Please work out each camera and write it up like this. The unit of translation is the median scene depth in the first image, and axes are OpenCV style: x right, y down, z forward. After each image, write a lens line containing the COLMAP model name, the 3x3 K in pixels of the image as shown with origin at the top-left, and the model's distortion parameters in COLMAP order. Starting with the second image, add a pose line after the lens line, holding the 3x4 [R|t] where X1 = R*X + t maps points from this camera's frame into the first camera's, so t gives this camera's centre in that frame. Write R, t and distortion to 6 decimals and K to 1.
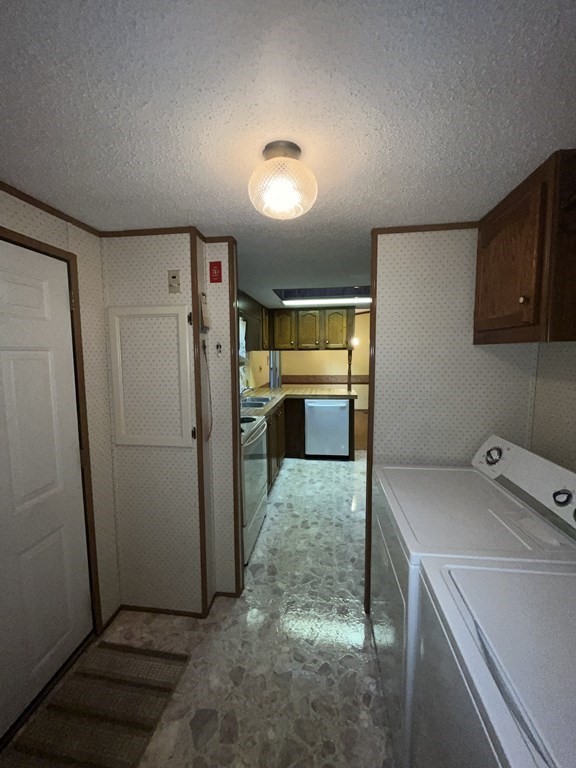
lens RADIAL K [[309.6, 0, 288.0], [0, 309.6, 382.3], [0, 0, 1]] dist [-0.000666, 0.000442]
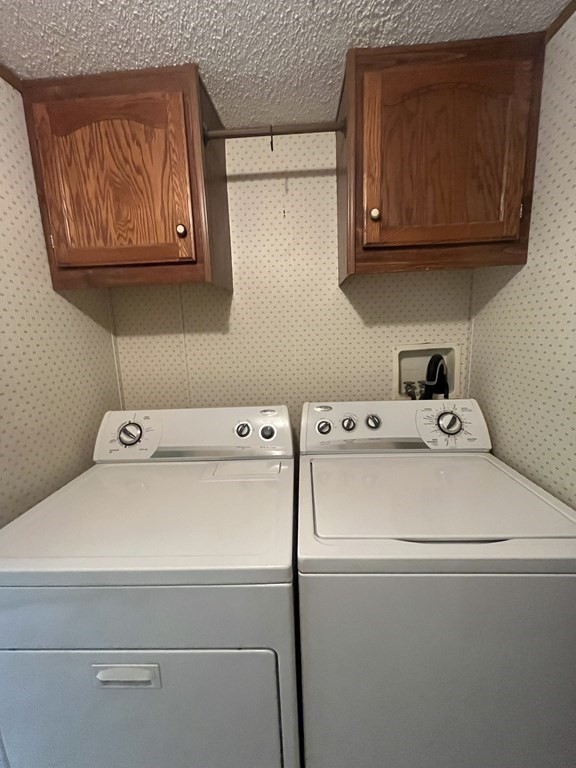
lens RADIAL K [[309.6, 0, 288.0], [0, 309.6, 382.3], [0, 0, 1]] dist [-0.000666, 0.000442]
pose [[-0.097221, -0.168535, 0.980889, -0.131892], [0.132405, 0.974608, 0.180579, 0.018045], [-0.986416, 0.147431, -0.072437, 0.621077]]
